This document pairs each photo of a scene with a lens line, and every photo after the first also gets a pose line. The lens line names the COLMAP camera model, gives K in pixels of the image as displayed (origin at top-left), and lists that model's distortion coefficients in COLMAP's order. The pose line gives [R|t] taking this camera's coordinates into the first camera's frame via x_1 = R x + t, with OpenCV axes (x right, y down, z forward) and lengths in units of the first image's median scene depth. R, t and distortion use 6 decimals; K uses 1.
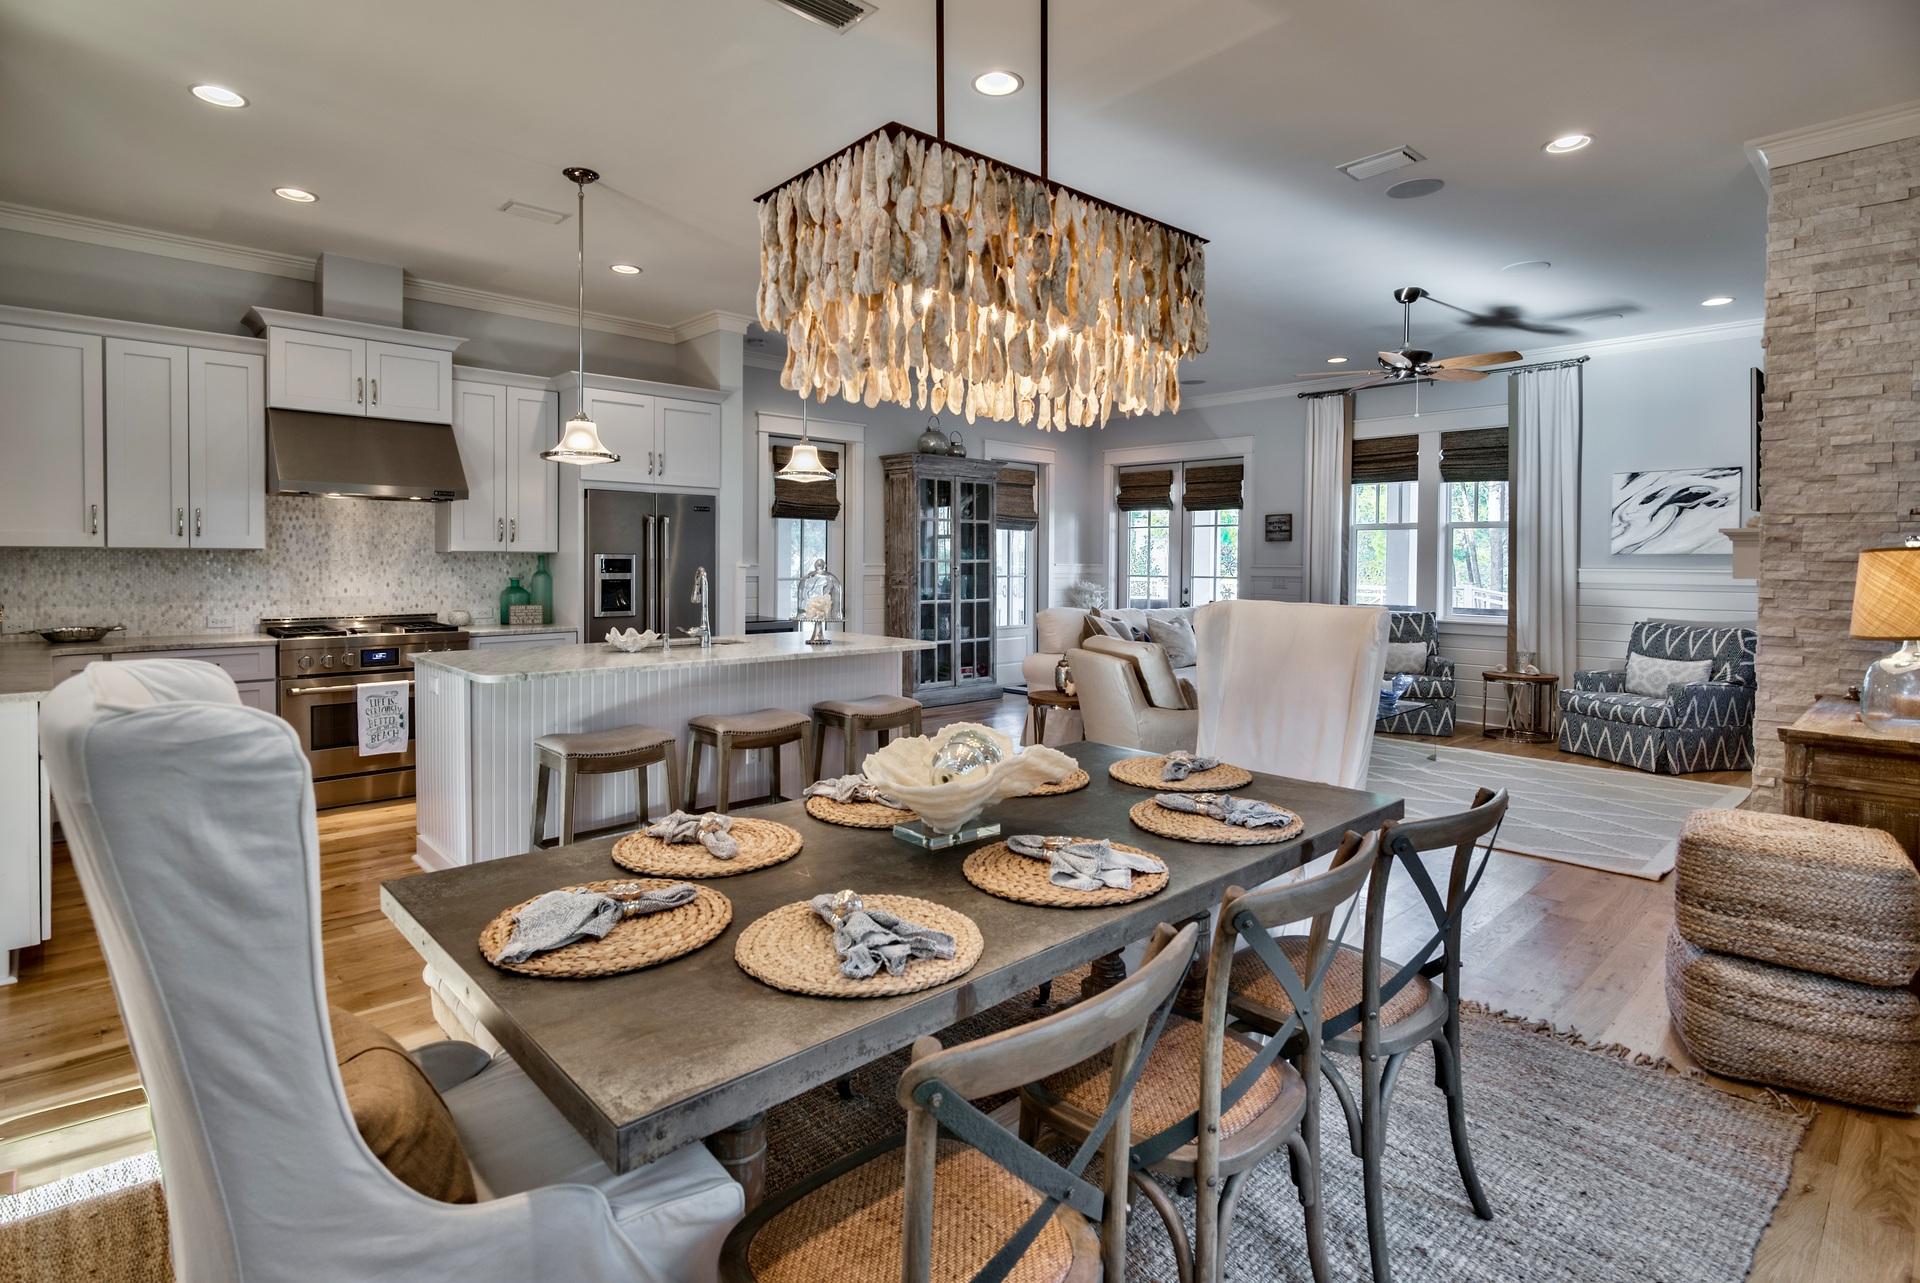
lens RADIAL K [[951.0, 0, 941.9], [0, 951.0, 578.1], [0, 0, 1]] dist [0.000055, -0.000066]
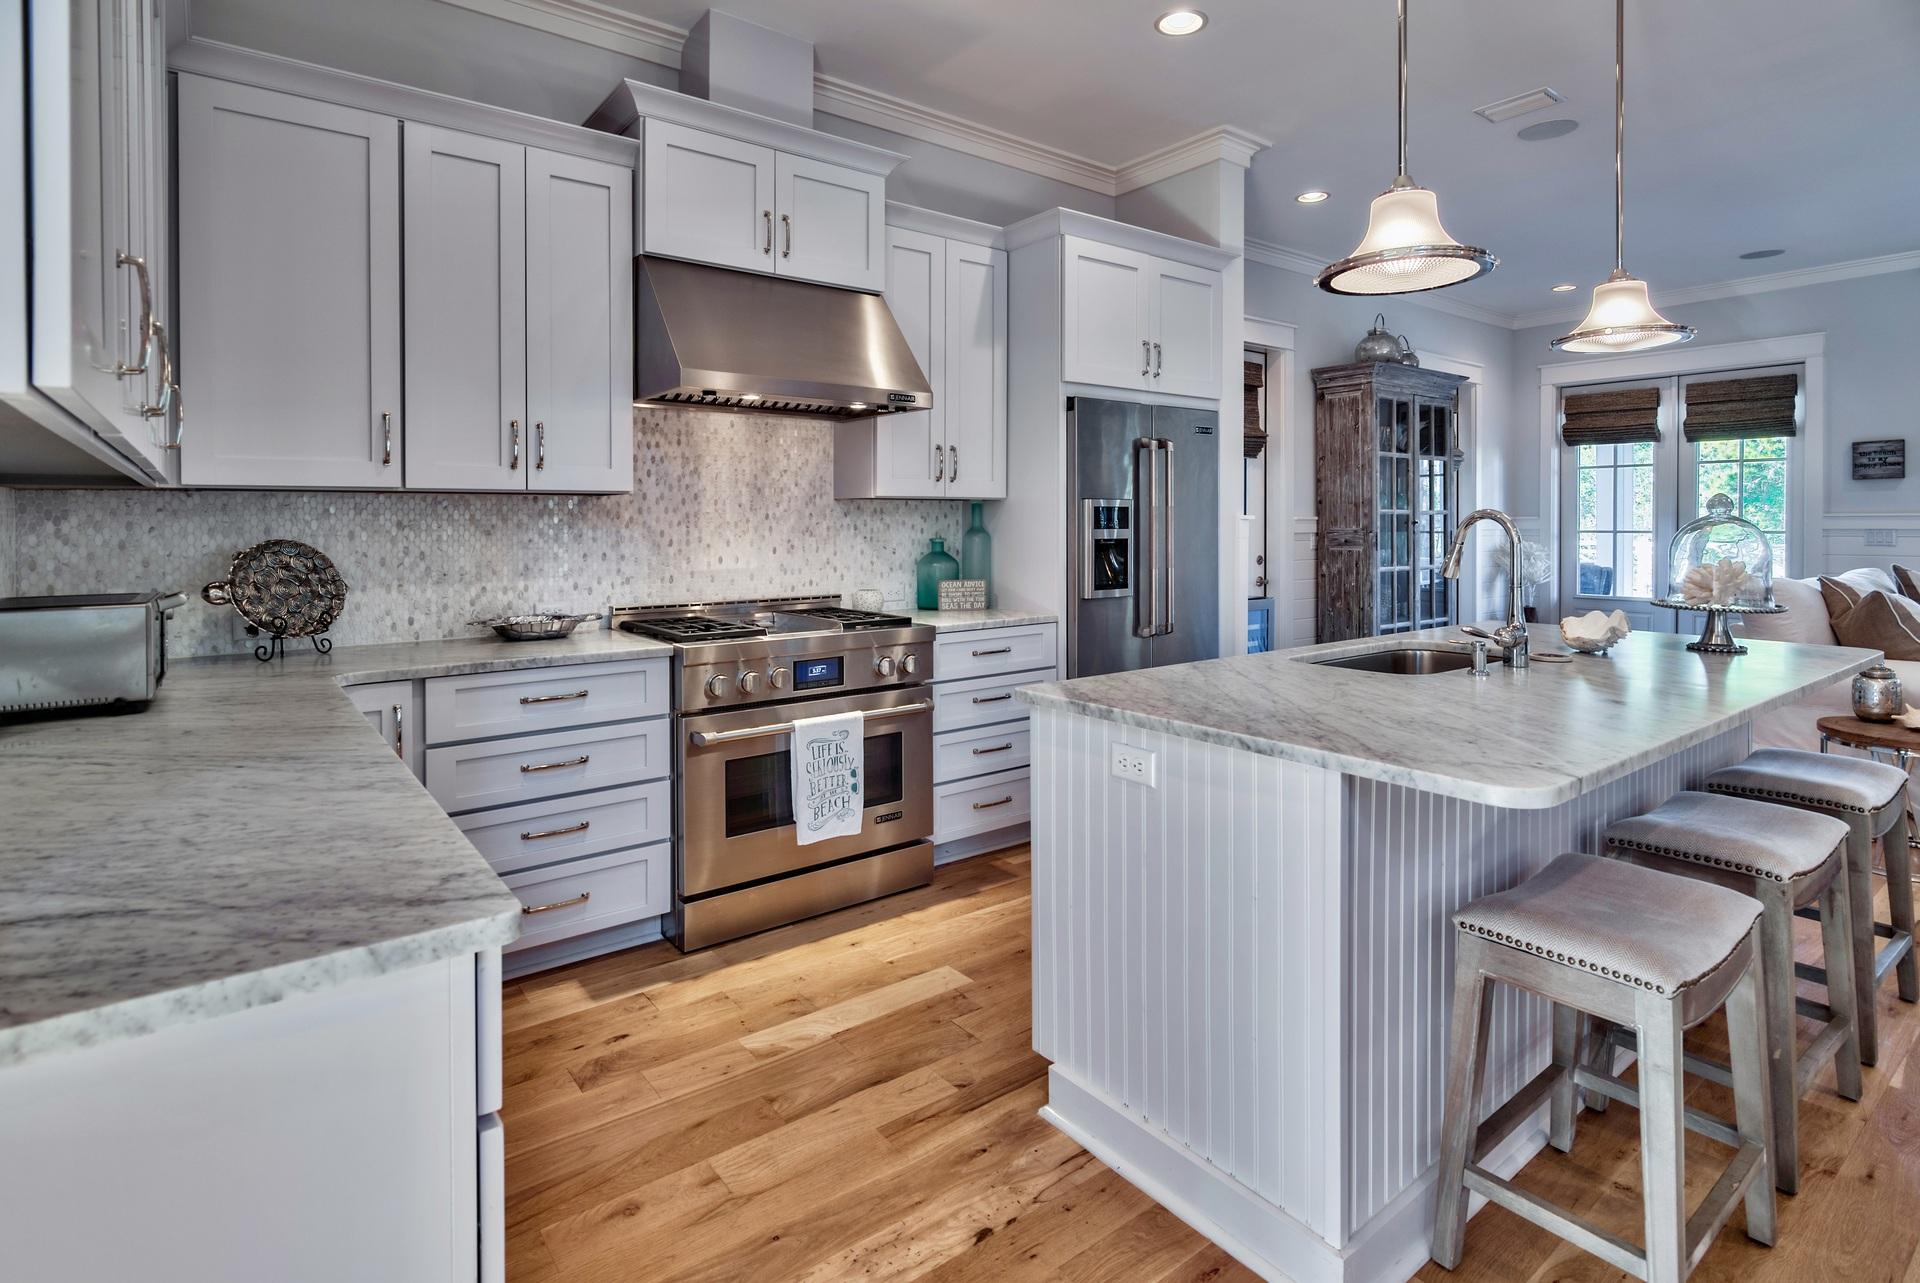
lens RADIAL K [[965.3, 0, 969.3], [0, 965.3, 531.7], [0, 0, 1]] dist [0.000374, 0.000033]
pose [[0.995854, -0.011012, -0.090297, -0.426998], [0.009931, 0.999874, -0.012409, 0.003855], [0.090423, 0.011460, 0.995838, 0.396084]]
